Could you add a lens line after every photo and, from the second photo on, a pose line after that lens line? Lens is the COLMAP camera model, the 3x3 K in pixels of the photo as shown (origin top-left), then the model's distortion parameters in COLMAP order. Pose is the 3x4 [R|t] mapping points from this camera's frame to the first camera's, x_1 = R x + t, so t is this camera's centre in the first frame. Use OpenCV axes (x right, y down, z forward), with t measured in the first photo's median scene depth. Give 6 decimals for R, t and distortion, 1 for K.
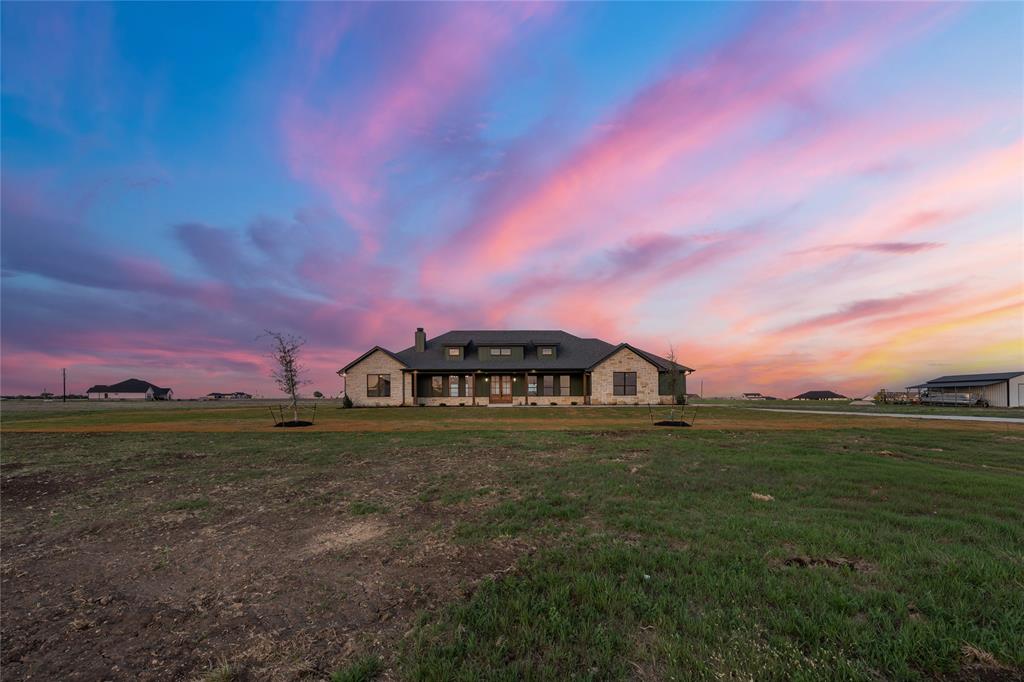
lens RADIAL K [[349.0, 0, 510.5], [0, 349.0, 349.8], [0, 0, 1]] dist [-0.007109, -0.000156]
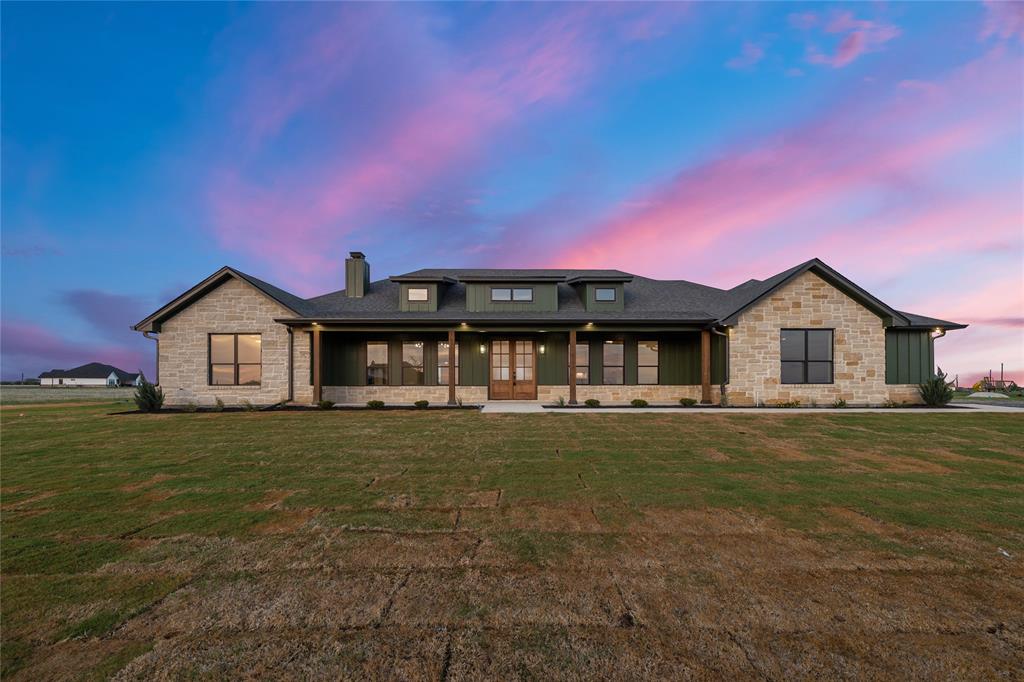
lens RADIAL K [[349.0, 0, 514.2], [0, 349.0, 332.2], [0, 0, 1]] dist [-0.007109, -0.000156]
pose [[0.999988, 0.004506, 0.001826, -0.028016], [-0.004478, 0.999871, -0.015428, 0.073086], [-0.001895, 0.015420, 0.999879, 0.554582]]
